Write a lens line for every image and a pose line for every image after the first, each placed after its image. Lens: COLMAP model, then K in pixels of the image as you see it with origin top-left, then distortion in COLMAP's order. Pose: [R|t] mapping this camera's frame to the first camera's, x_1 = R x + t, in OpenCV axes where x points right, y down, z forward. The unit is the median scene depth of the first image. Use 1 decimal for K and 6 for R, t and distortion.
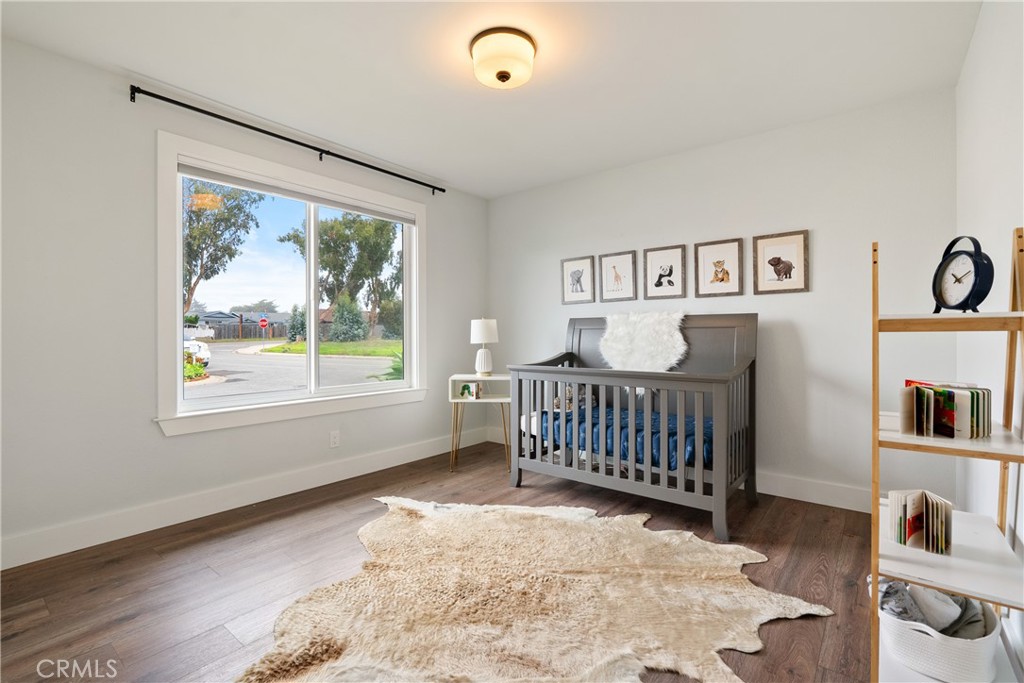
lens RADIAL K [[465.4, 0, 512.0], [0, 465.4, 336.5], [0, 0, 1]] dist [-0.000650, 0.001001]
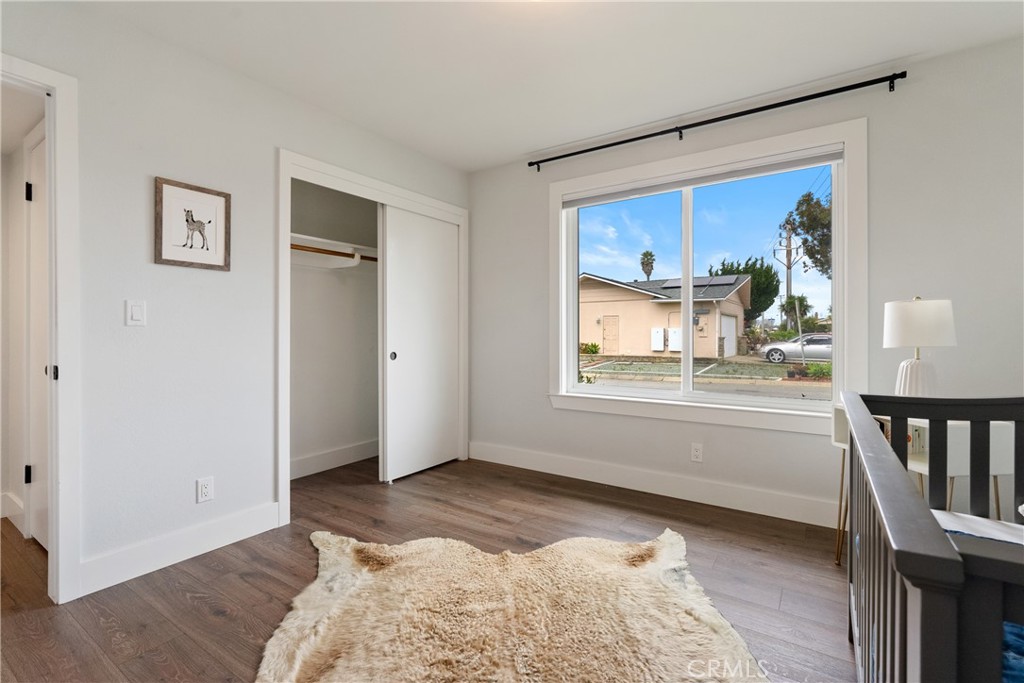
lens RADIAL K [[465.4, 0, 512.0], [0, 465.4, 336.5], [0, 0, 1]] dist [-0.000650, 0.001001]
pose [[0.084964, 0.006697, -0.996361, 0.545947], [-0.001968, 0.999977, 0.006553, -0.001037], [0.996382, 0.001404, 0.084976, 0.701530]]
